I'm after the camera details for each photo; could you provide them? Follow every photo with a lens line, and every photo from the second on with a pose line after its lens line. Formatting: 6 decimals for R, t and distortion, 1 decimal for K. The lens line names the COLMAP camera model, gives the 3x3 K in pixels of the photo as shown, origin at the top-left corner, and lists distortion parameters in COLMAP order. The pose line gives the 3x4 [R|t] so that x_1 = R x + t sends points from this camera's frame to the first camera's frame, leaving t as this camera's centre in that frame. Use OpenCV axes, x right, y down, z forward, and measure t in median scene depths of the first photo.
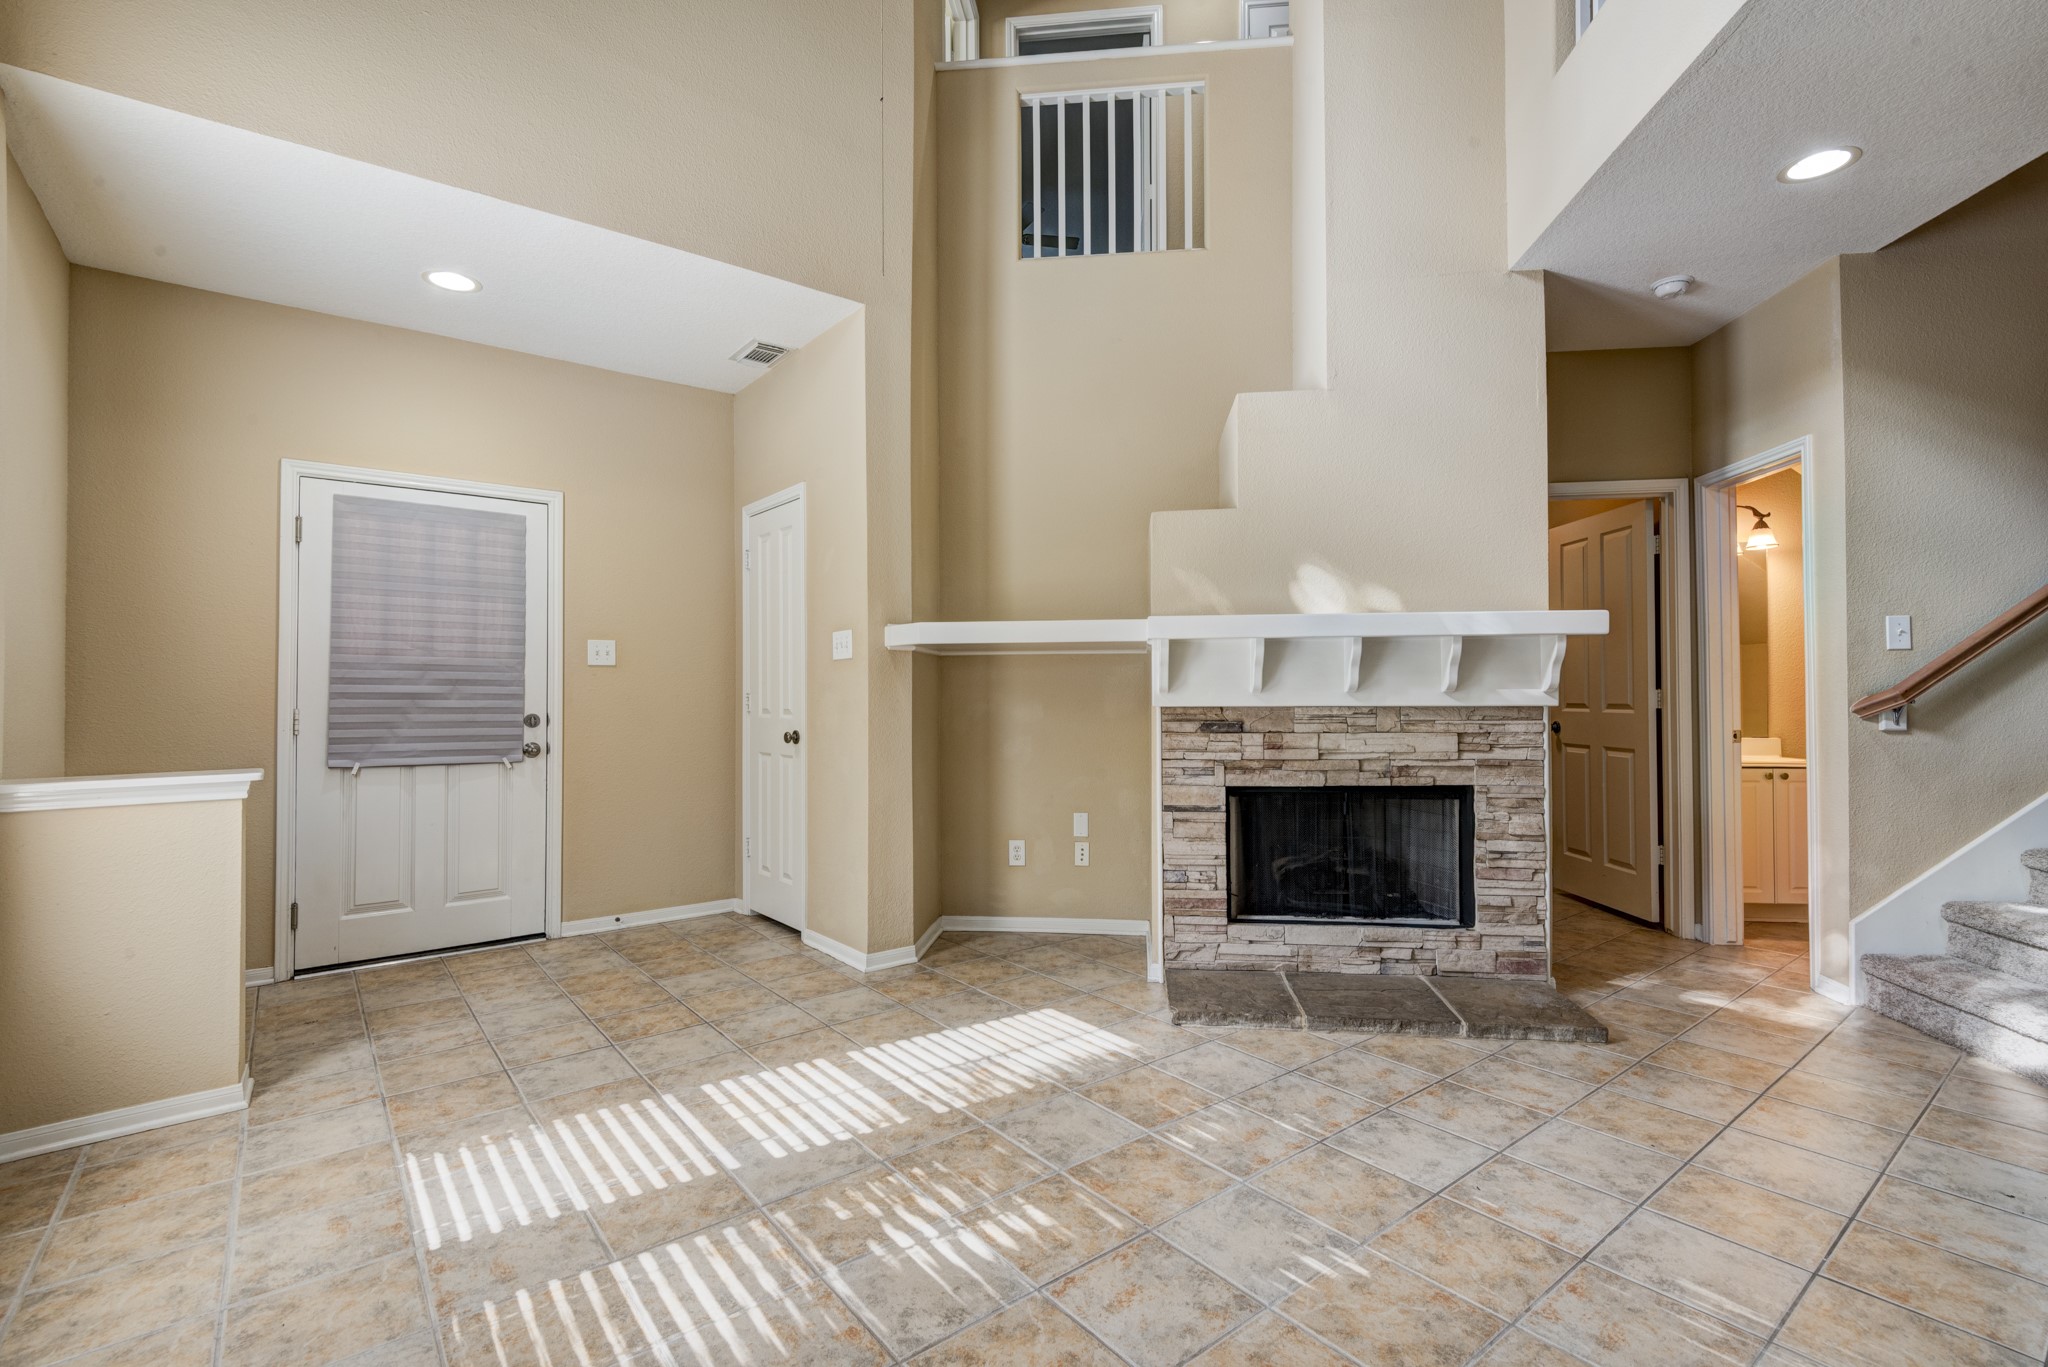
lens RADIAL K [[913.0, 0, 1029.5], [0, 913.0, 678.5], [0, 0, 1]] dist [0.040748, -0.025054]
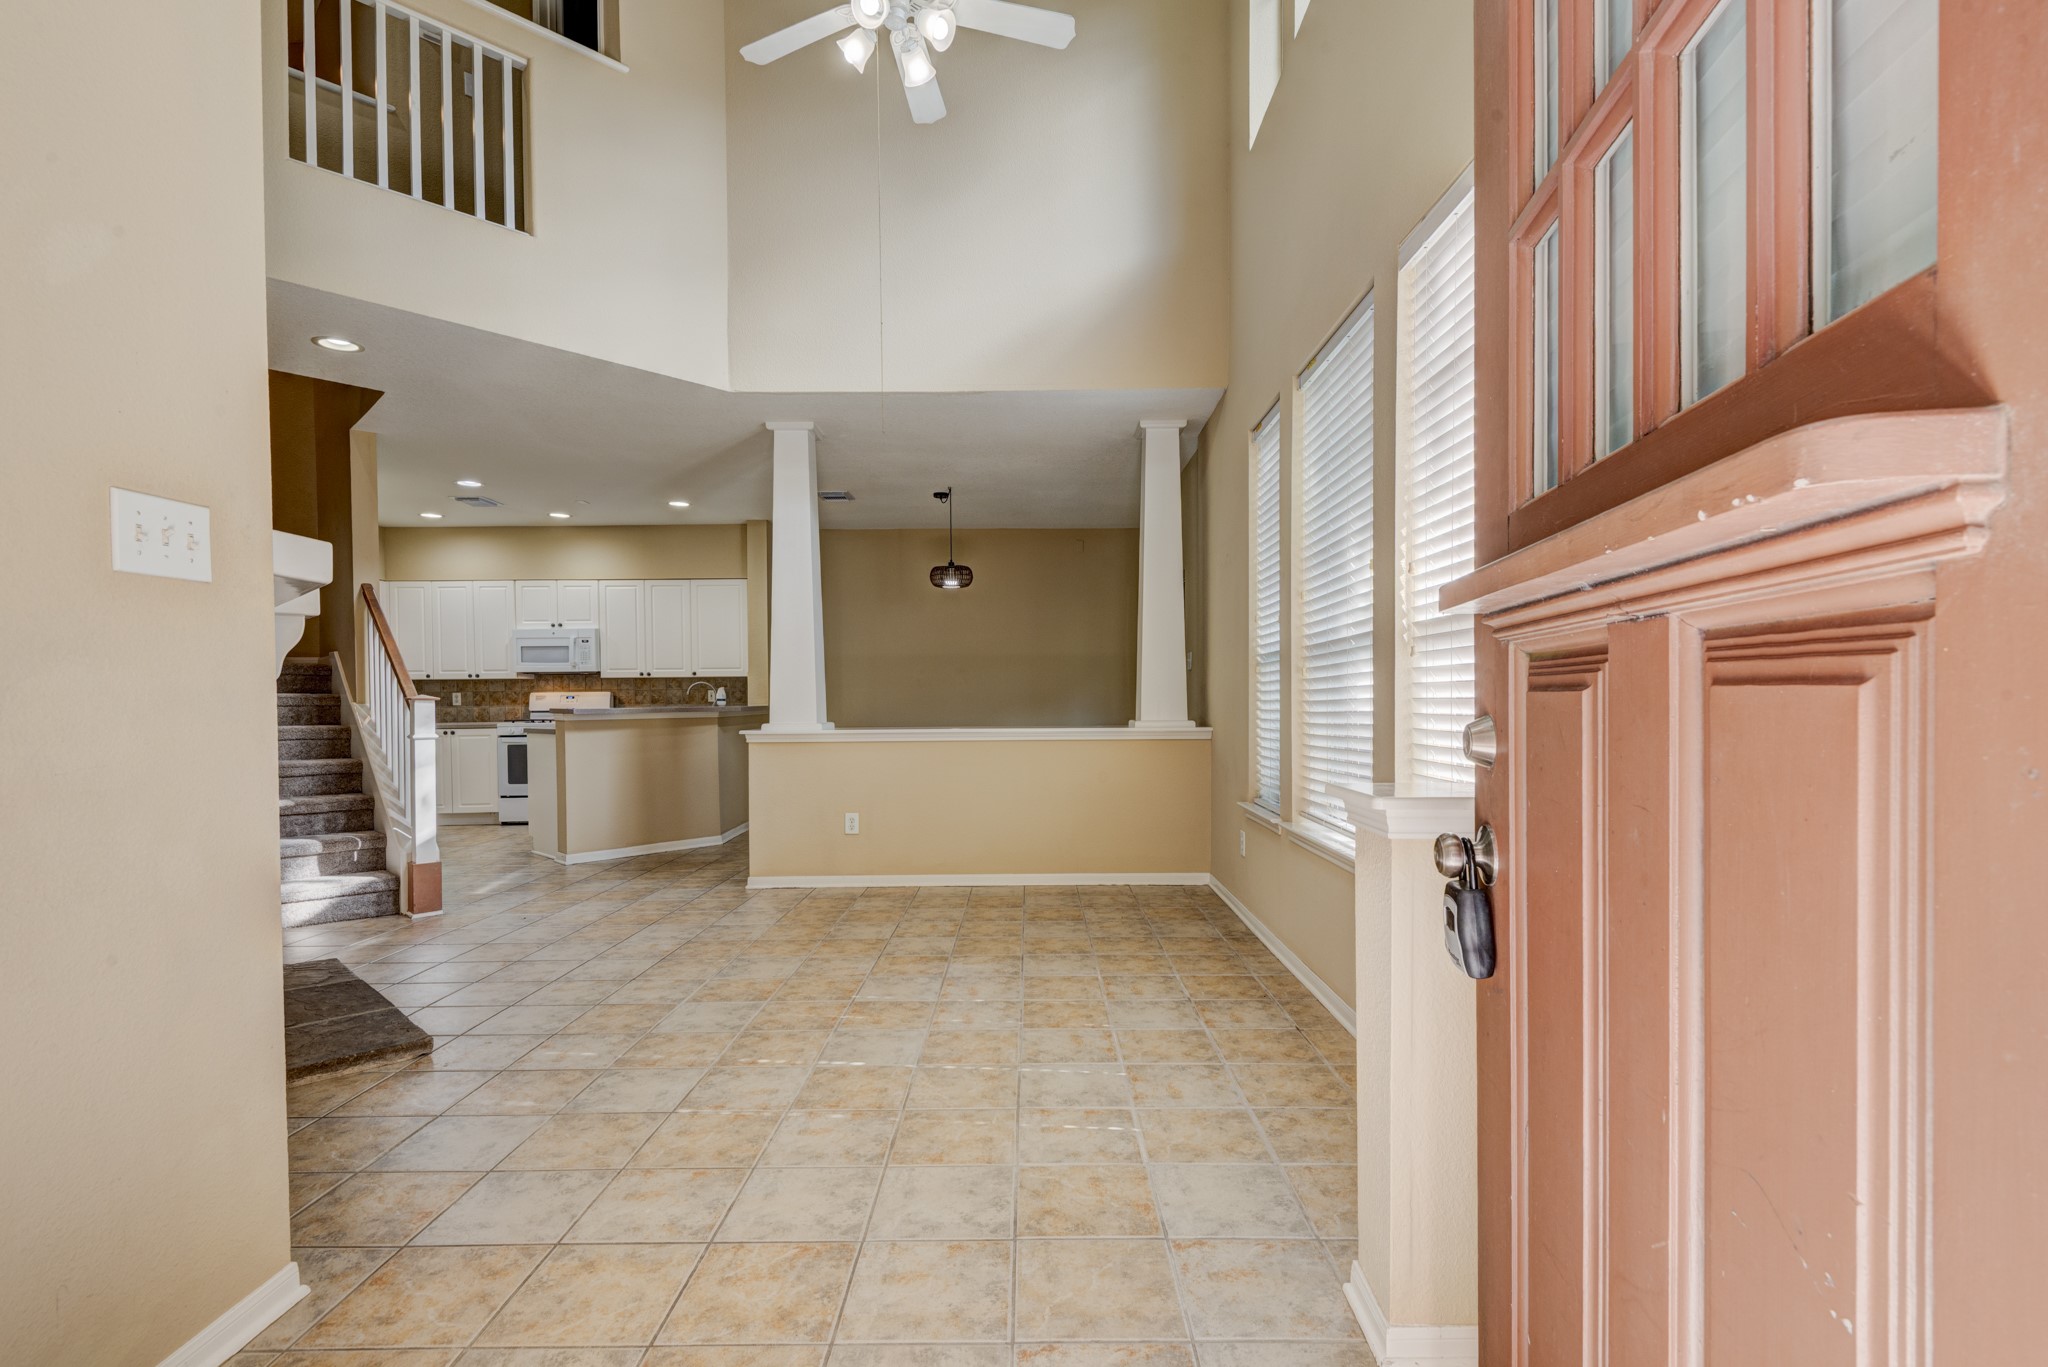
lens RADIAL K [[953.0, 0, 1040.7], [0, 953.0, 706.5], [0, 0, 1]] dist [0.027688, -0.000028]
pose [[-0.788735, 0.005425, 0.614709, -0.801800], [0.003006, 0.999983, -0.004967, 0.035088], [-0.614726, -0.002070, -0.788738, 1.218429]]
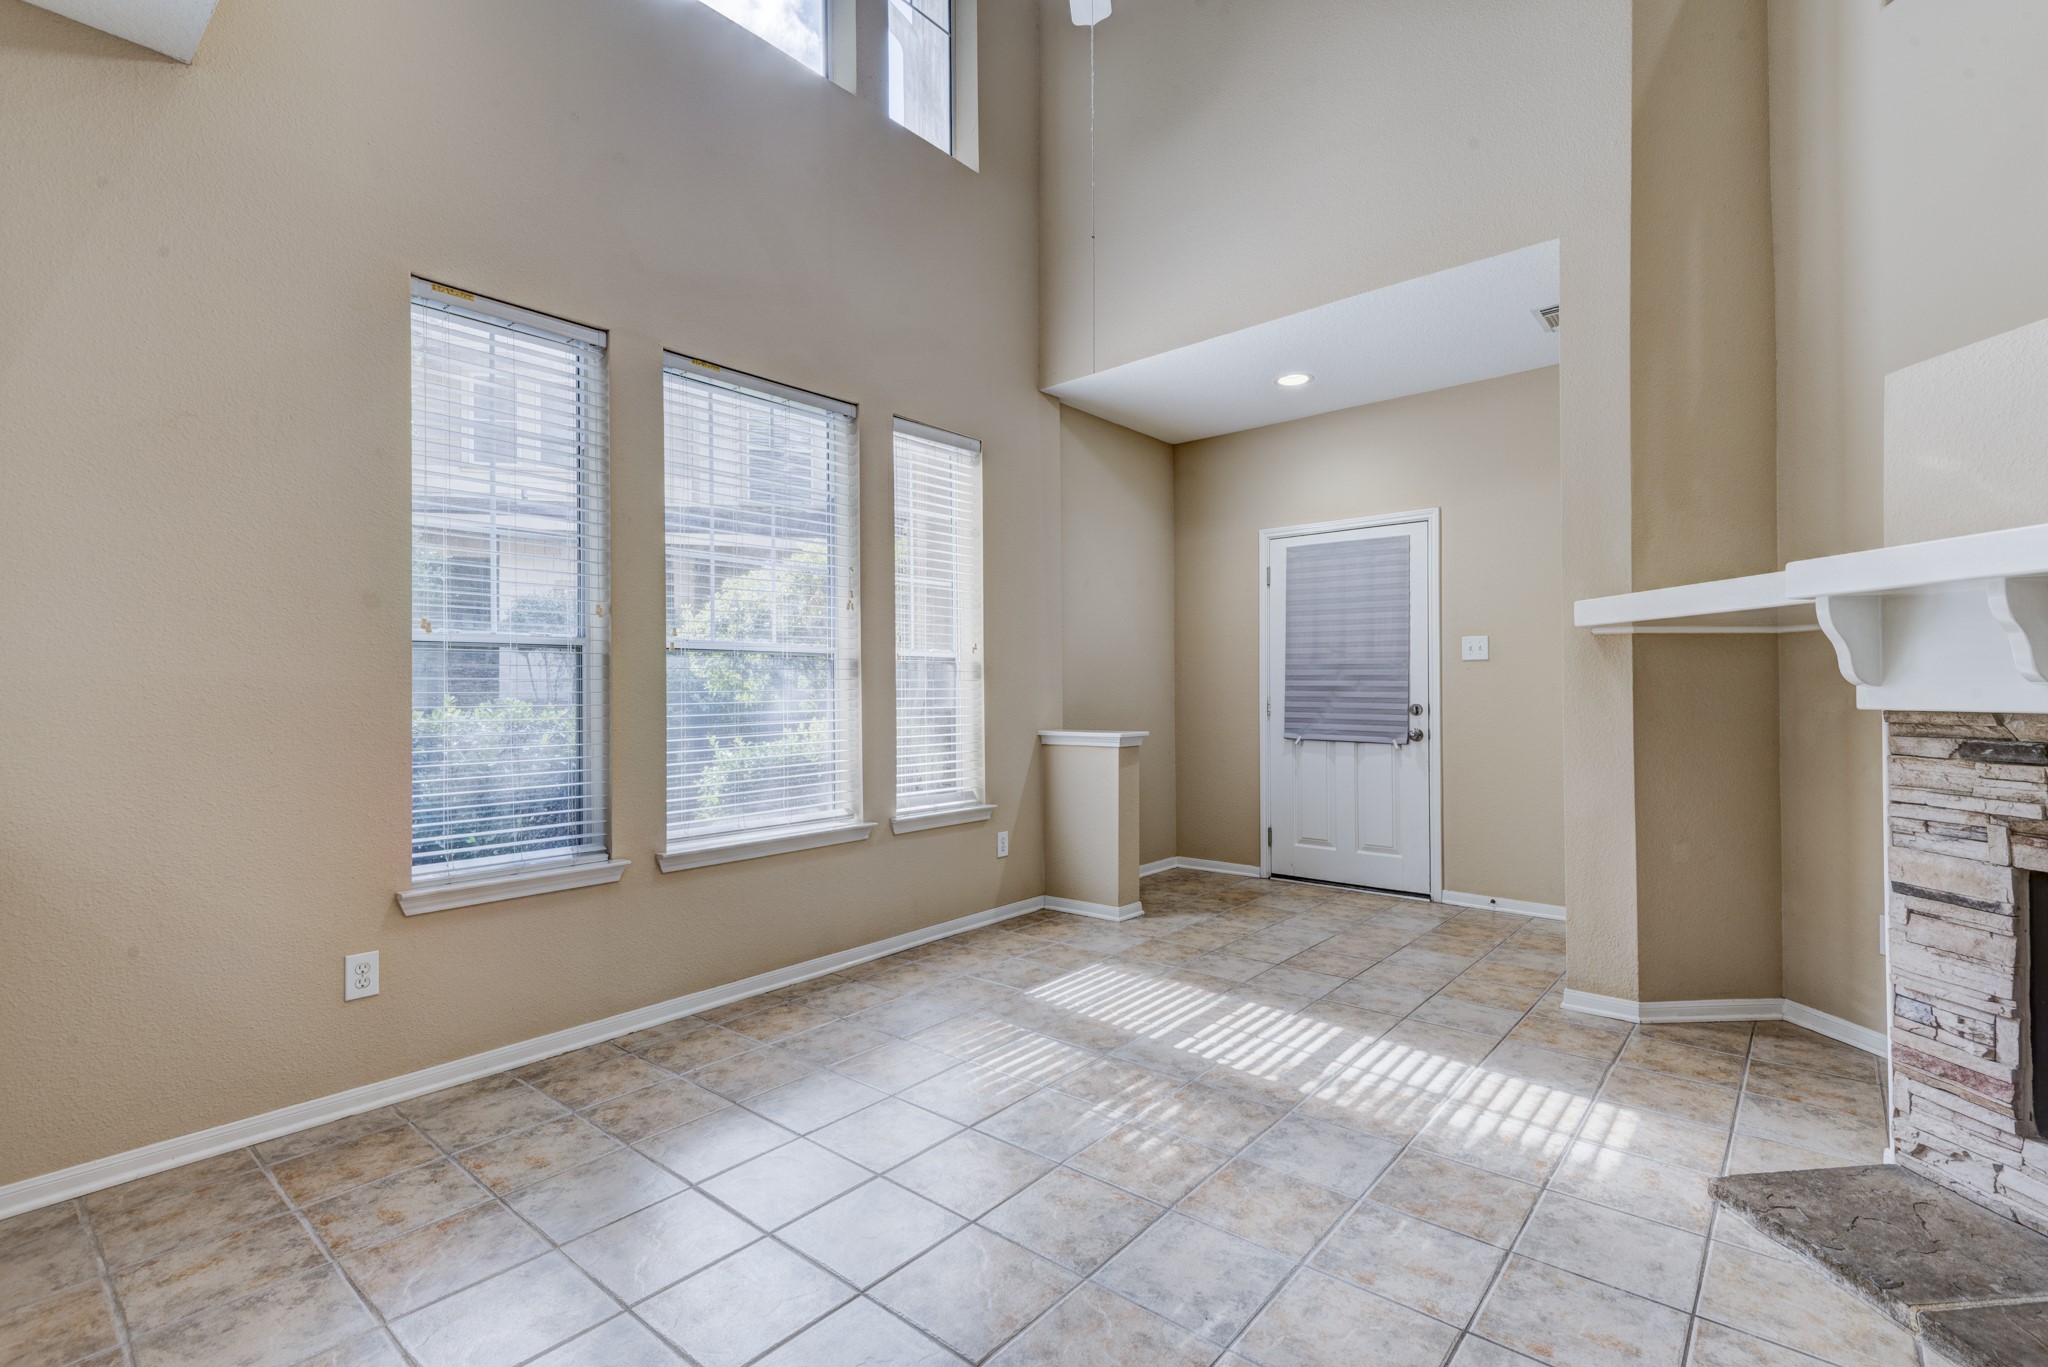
lens RADIAL K [[921.7, 0, 1035.4], [0, 921.7, 679.2], [0, 0, 1]] dist [0.025735, -0.016046]
pose [[0.200355, -0.008427, -0.979687, 0.620224], [0.019847, 0.999793, -0.004541, 0.003522], [0.979522, -0.018534, 0.200481, 0.359909]]
